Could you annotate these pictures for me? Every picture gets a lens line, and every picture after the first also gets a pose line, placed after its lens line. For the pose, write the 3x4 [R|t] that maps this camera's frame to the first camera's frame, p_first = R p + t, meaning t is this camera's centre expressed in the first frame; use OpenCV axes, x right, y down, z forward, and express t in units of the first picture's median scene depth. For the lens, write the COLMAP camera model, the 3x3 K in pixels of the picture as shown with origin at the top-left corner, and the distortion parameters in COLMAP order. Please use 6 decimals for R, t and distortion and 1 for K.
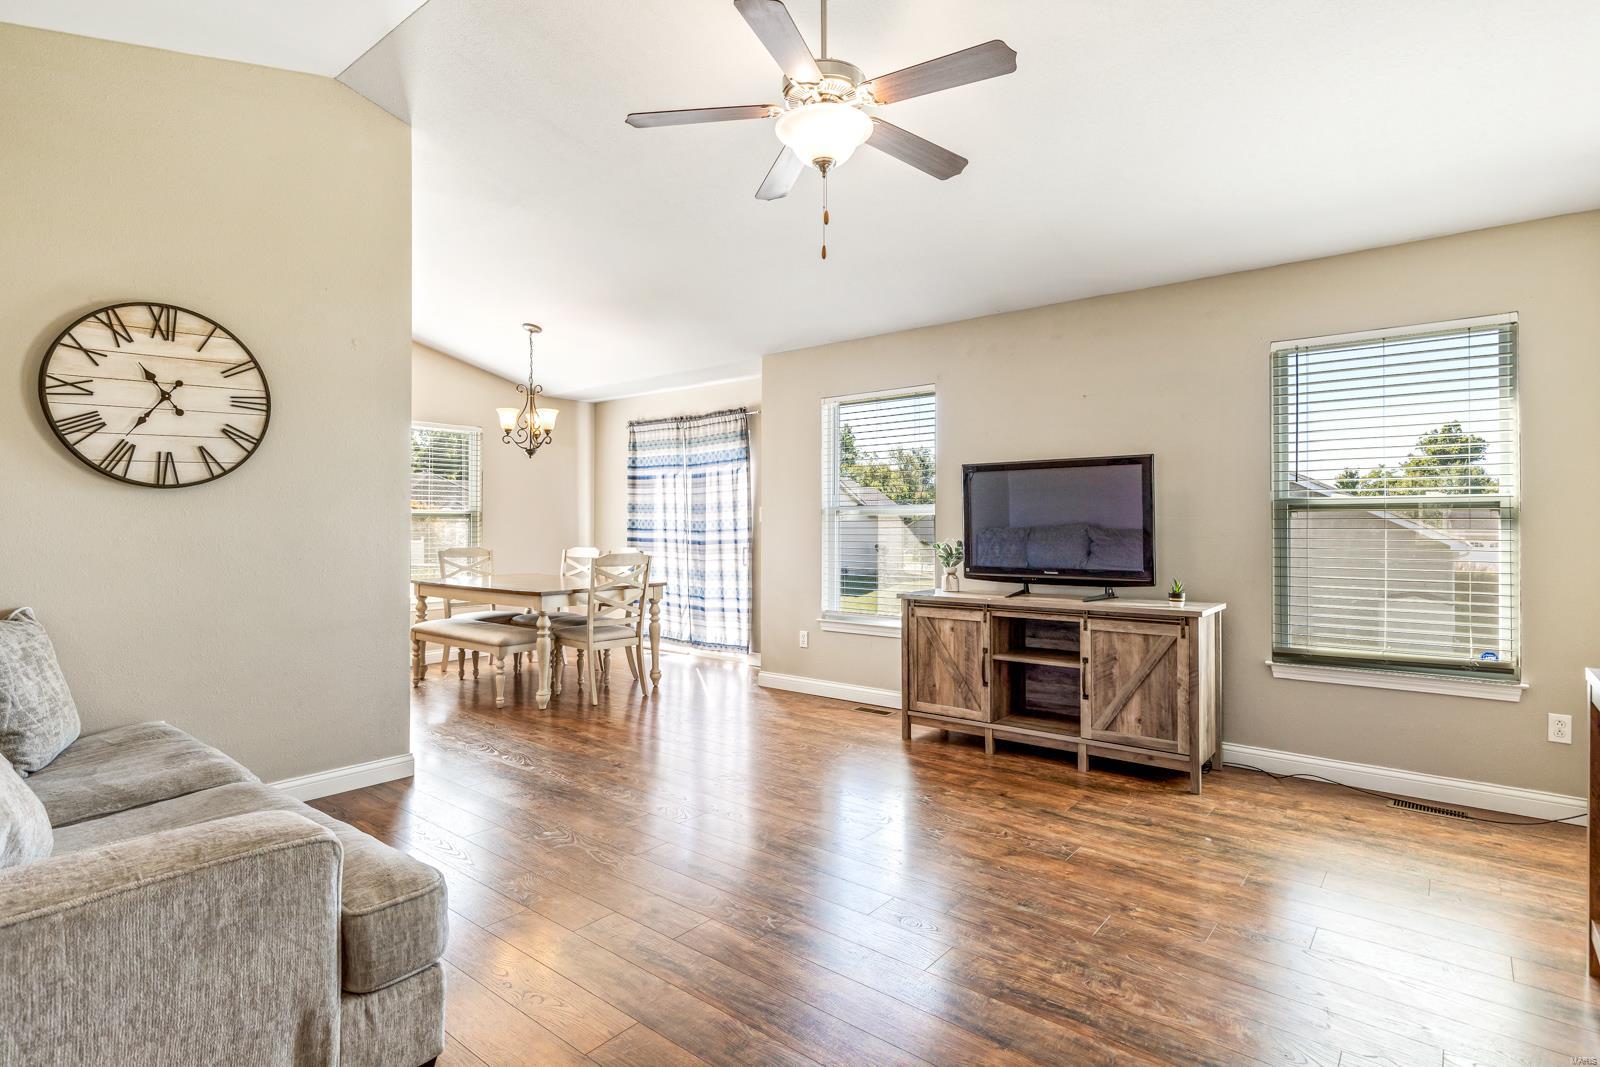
lens RADIAL K [[807.2, 0, 825.7], [0, 807.2, 511.5], [0, 0, 1]] dist [0.001741, 0.000162]
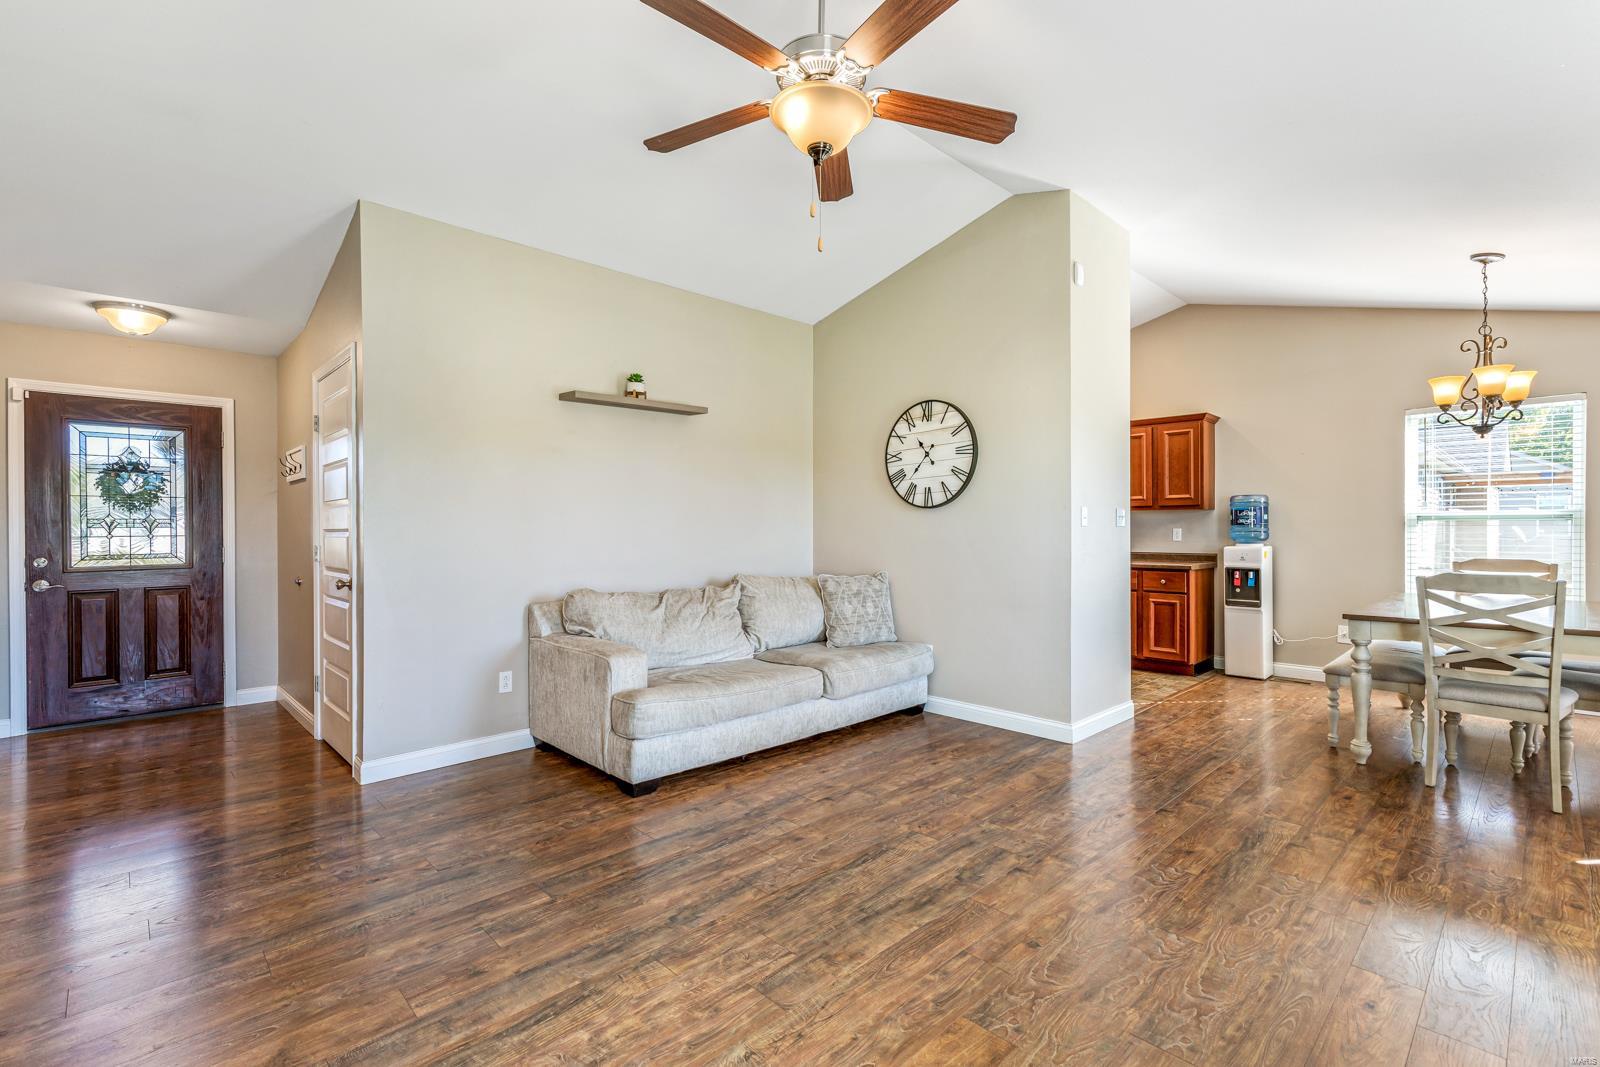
lens RADIAL K [[721.2, 0, 803.3], [0, 721.2, 536.2], [0, 0, 1]] dist [0.002622, 0.000035]
pose [[-0.142335, 0.013833, -0.989722, 0.747030], [0.019452, 0.999748, 0.011176, 0.007944], [0.989627, -0.017662, -0.142568, 0.977856]]
